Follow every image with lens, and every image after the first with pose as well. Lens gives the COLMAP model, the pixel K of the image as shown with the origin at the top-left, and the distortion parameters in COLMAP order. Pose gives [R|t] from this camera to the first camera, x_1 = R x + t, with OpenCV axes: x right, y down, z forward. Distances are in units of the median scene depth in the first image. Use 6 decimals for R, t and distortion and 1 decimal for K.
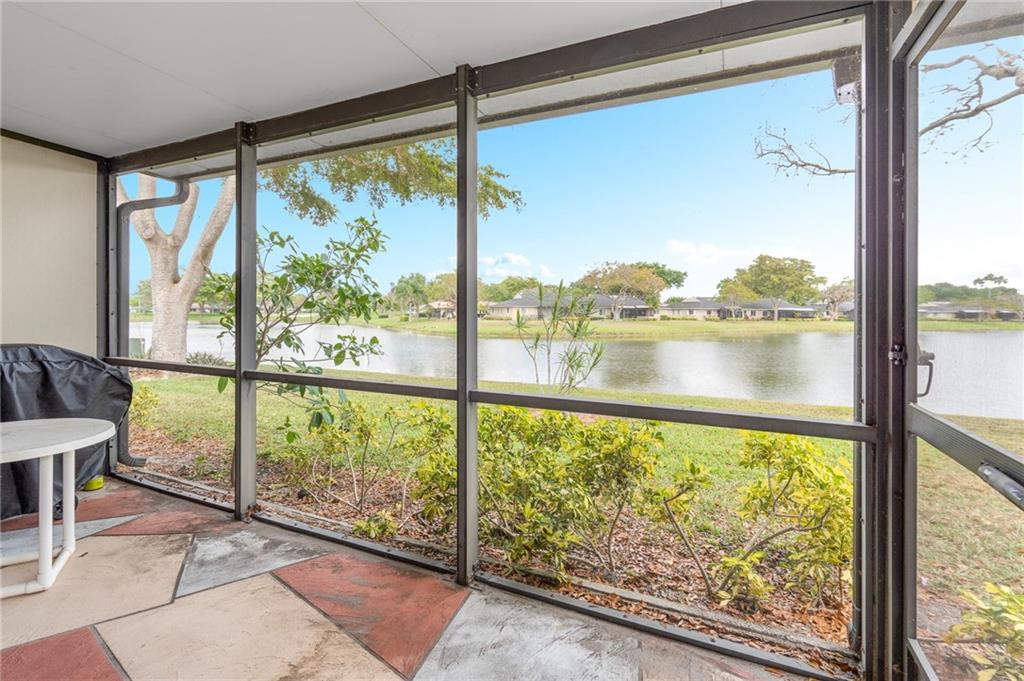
lens RADIAL K [[473.6, 0, 510.1], [0, 473.6, 314.7], [0, 0, 1]] dist [-0.000191, -0.000160]
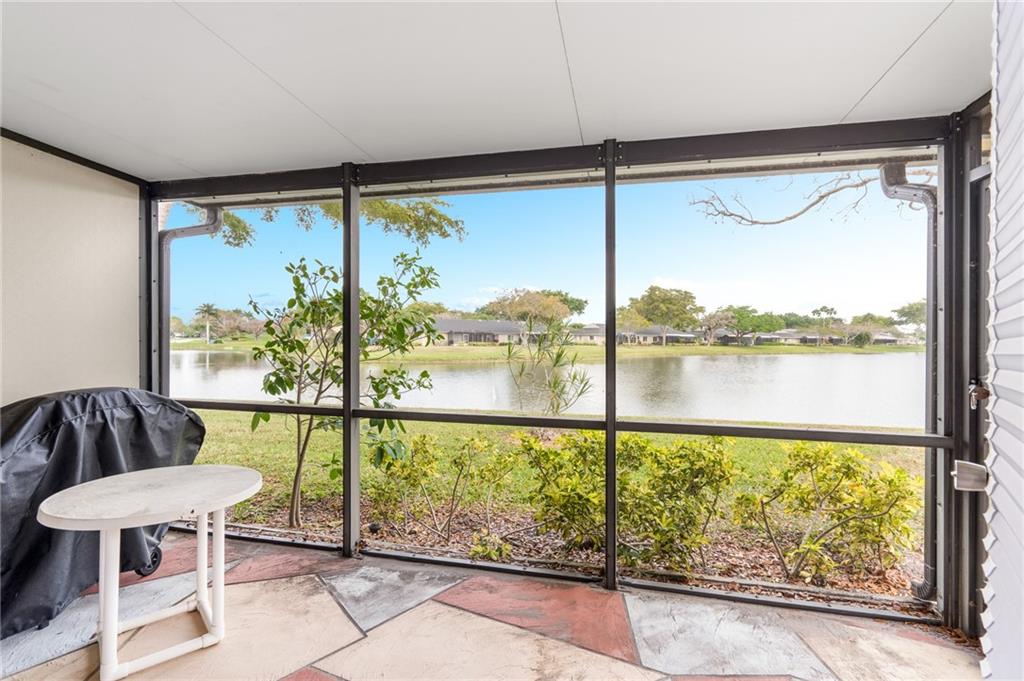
lens RADIAL K [[470.1, 0, 512.0], [0, 470.1, 340.5], [0, 0, 1]] dist [-0.001729, 0.000613]
pose [[0.977565, -0.000610, 0.210633, -0.416900], [0.000198, 0.999998, 0.001975, -0.028444], [-0.210634, -0.001888, 0.977563, -0.049382]]
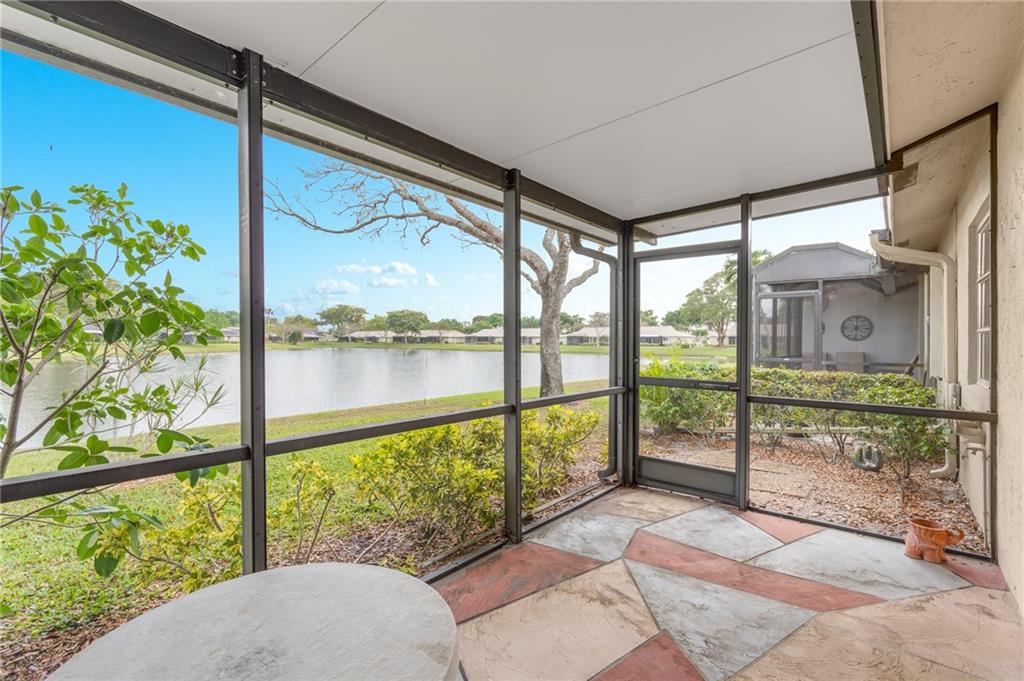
lens RADIAL K [[464.6, 0, 512.0], [0, 464.6, 340.5], [0, 0, 1]] dist [-0.001874, 0.000951]
pose [[0.255596, -0.007244, 0.966757, -1.030208], [0.001283, 0.999974, 0.007153, -0.025963], [-0.966783, -0.000588, 0.255599, 0.484214]]
